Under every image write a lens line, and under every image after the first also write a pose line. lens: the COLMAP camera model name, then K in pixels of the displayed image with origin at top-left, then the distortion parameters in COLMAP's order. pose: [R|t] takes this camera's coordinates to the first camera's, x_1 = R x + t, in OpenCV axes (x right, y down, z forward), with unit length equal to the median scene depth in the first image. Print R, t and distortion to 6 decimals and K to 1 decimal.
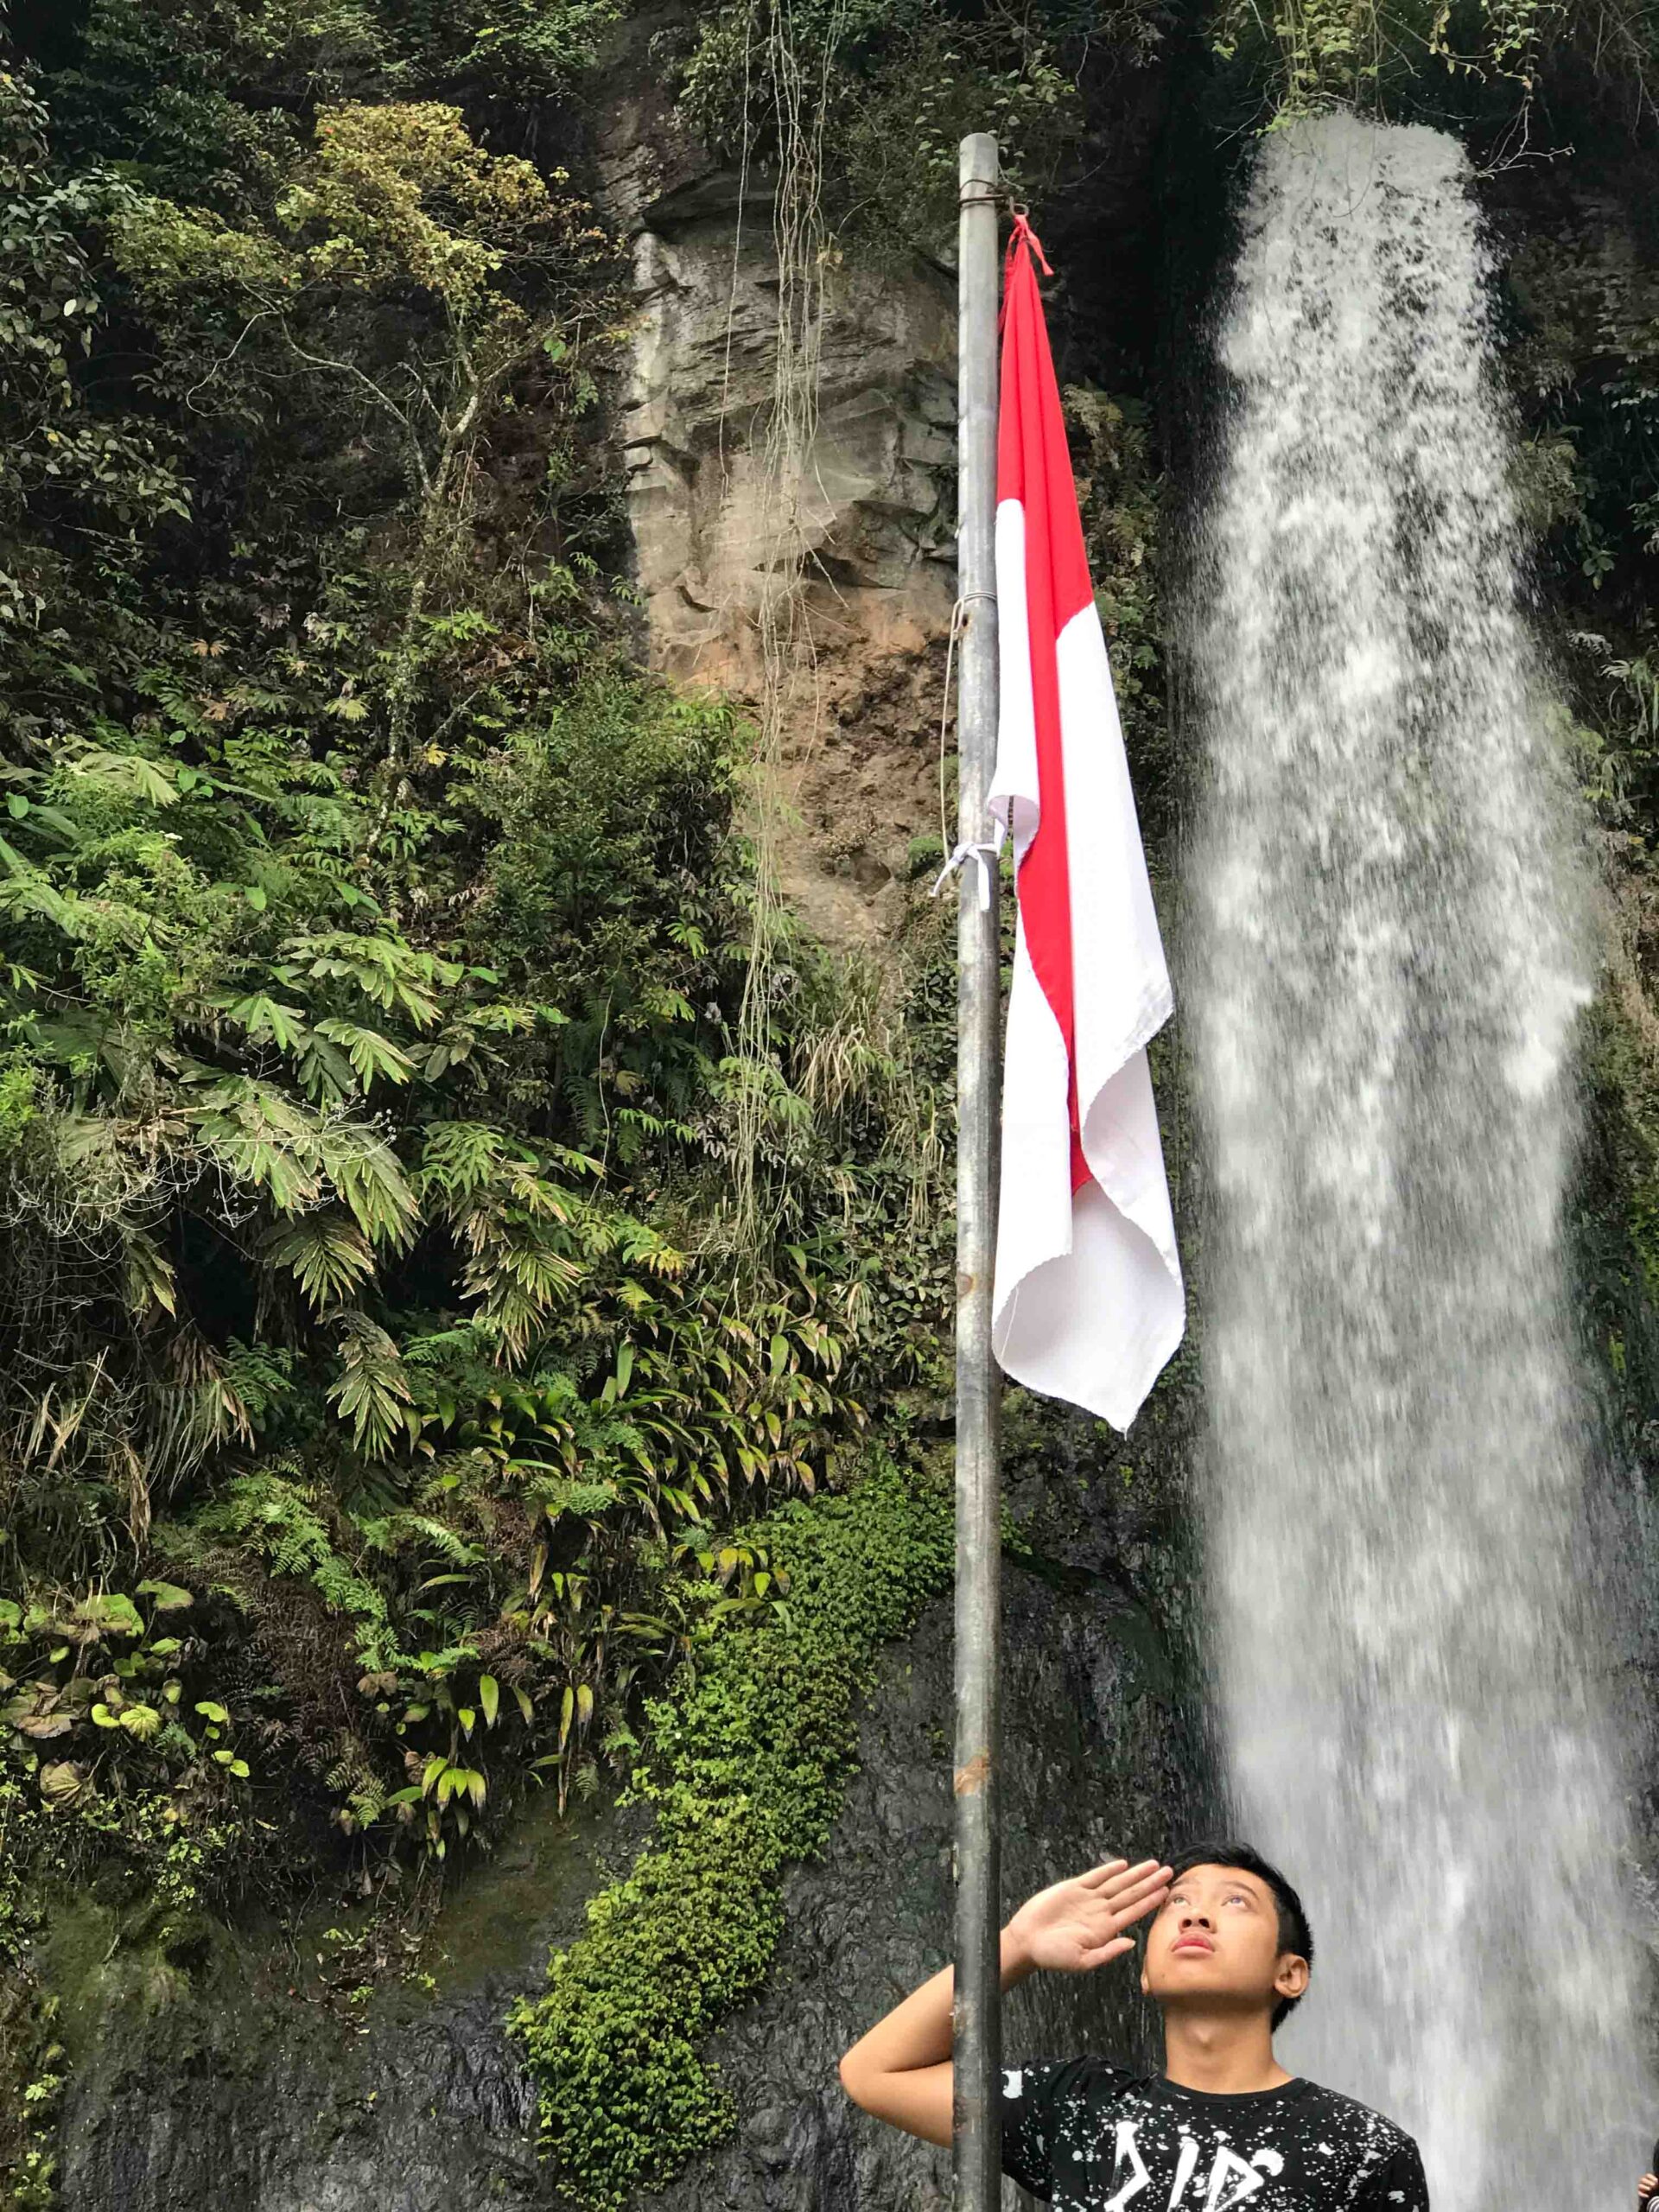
lens RADIAL K [[3585.6, 0, 829.5], [0, 3585.6, 1106.0], [0, 0, 1]] dist [0.042163, 0.148018]
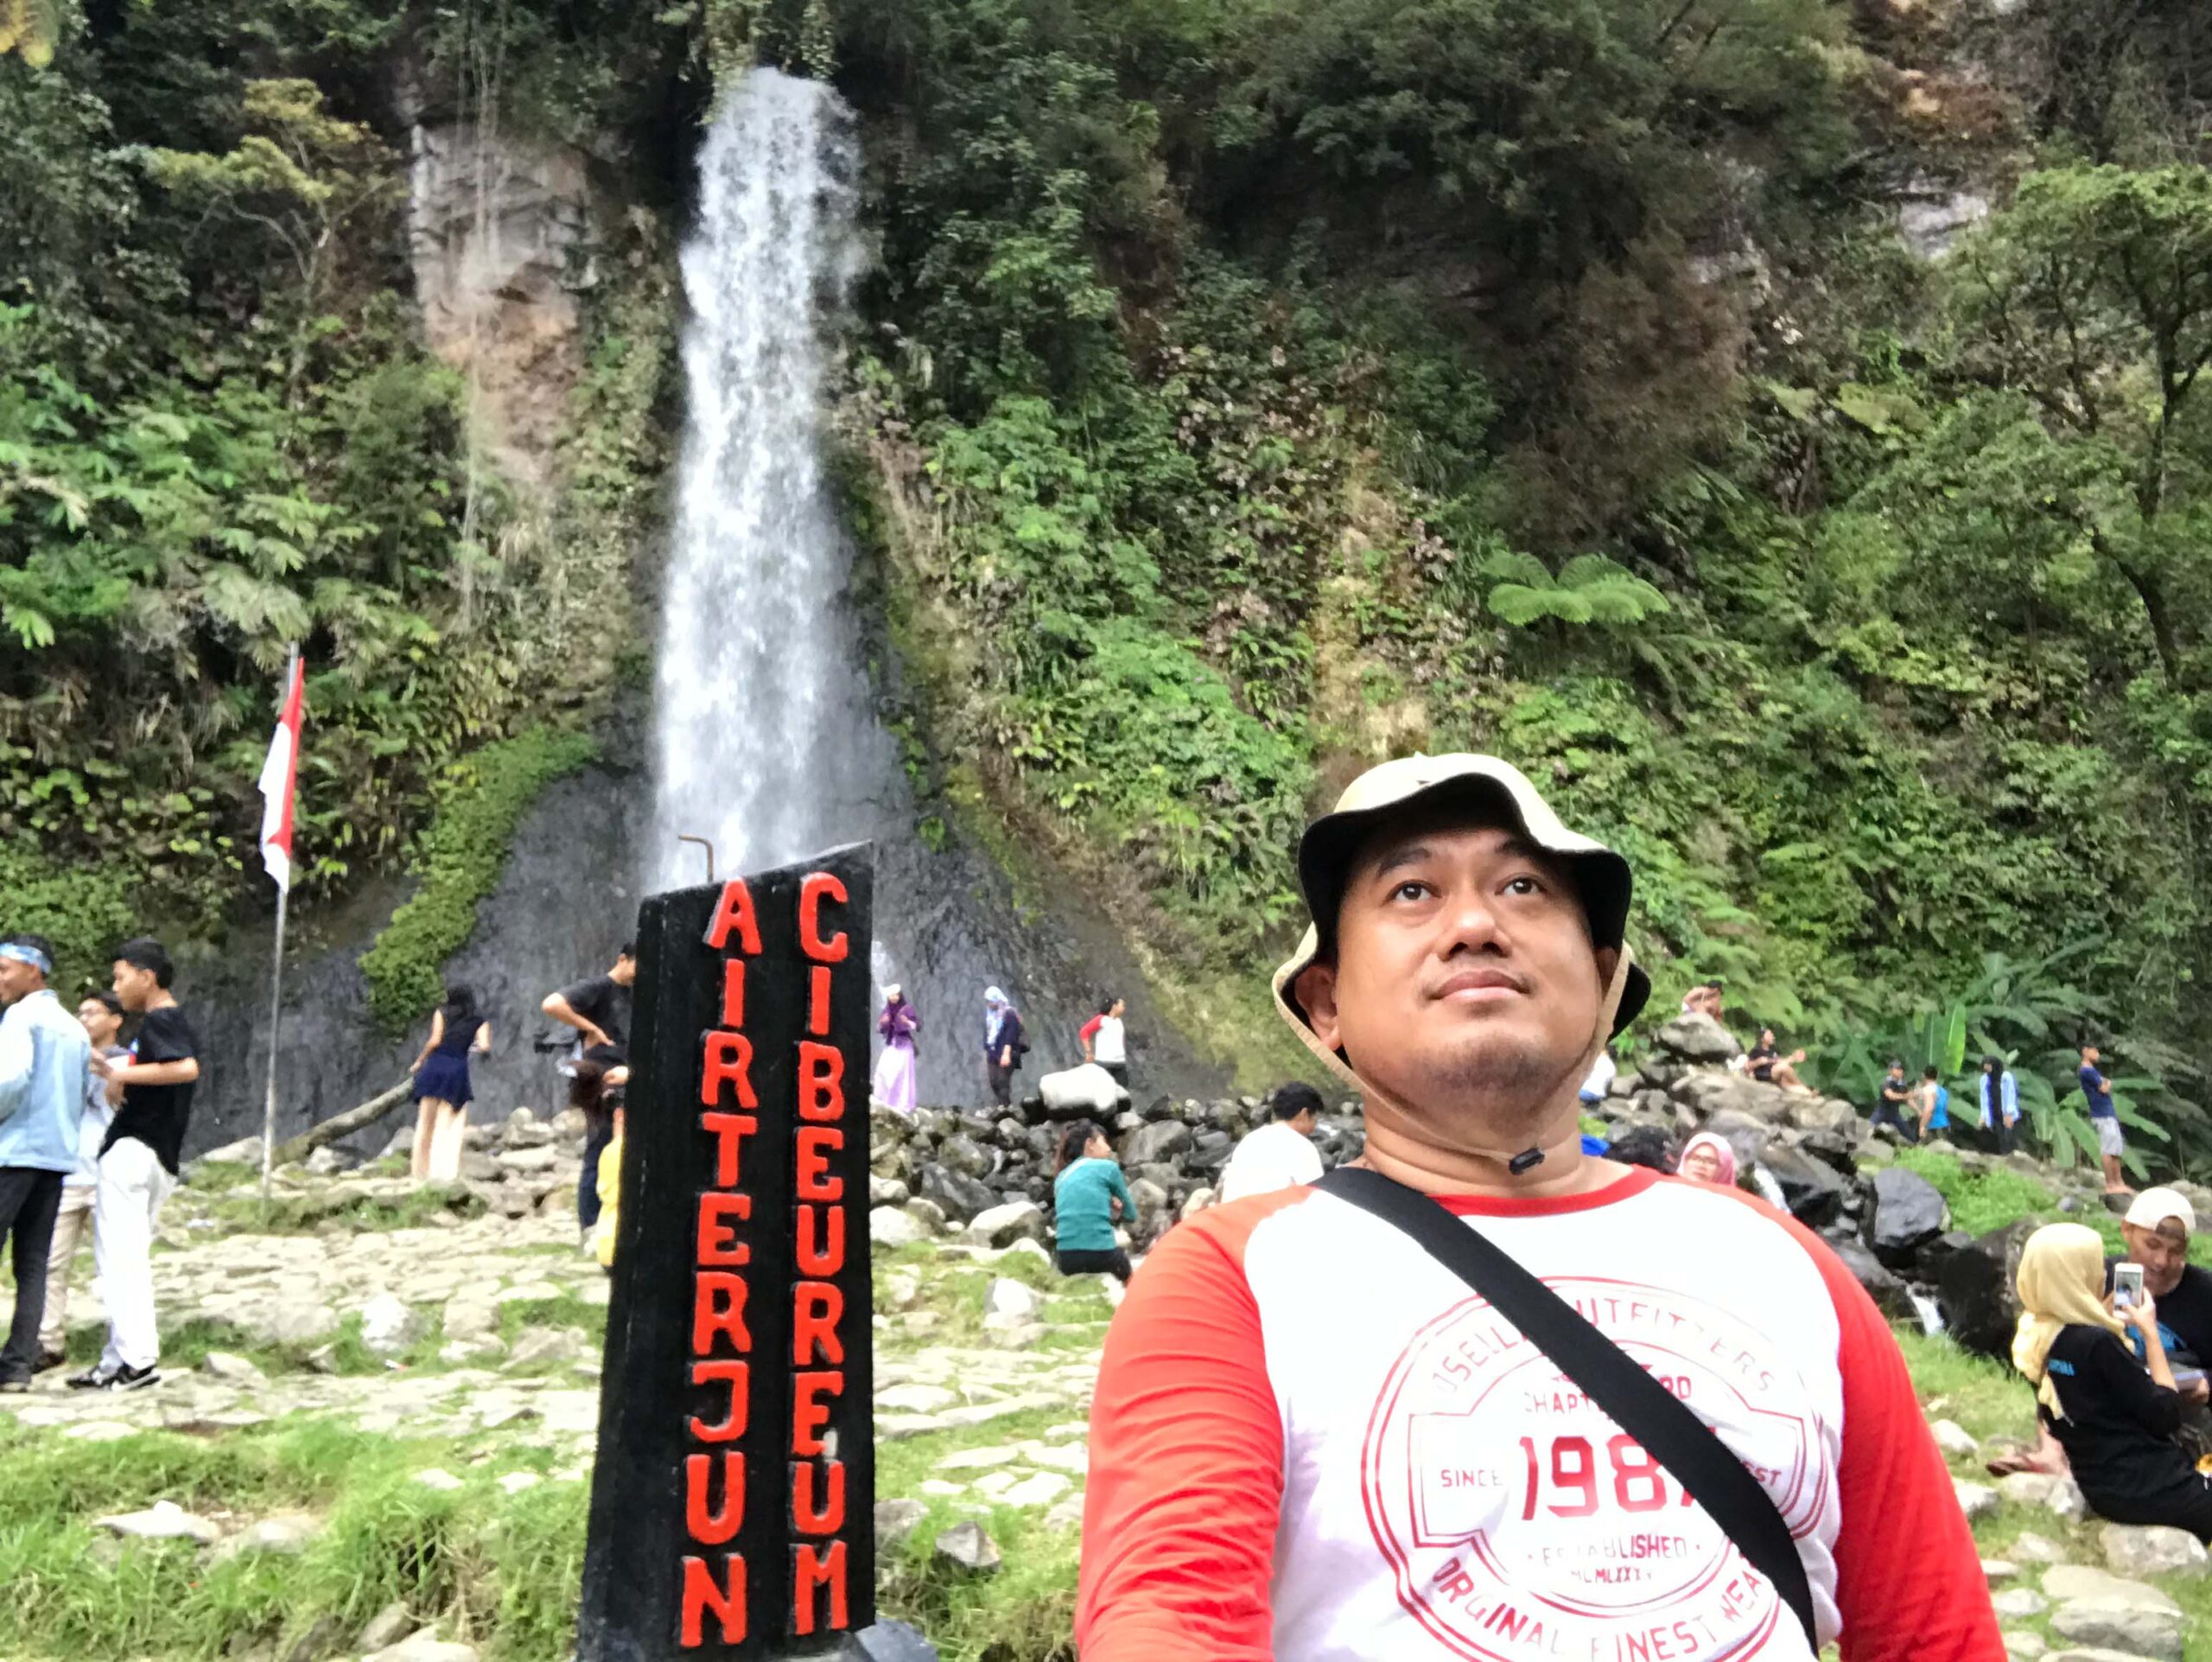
lens RADIAL K [[2052.4, 0, 1106.0], [0, 2052.4, 831.0], [0, 0, 1]] dist [0.126431, -0.311284]
pose [[0.977301, -0.018247, 0.211068, 0.095942], [-0.023514, 0.980786, 0.193664, -0.104690], [-0.210547, -0.194231, 0.958094, -0.393914]]
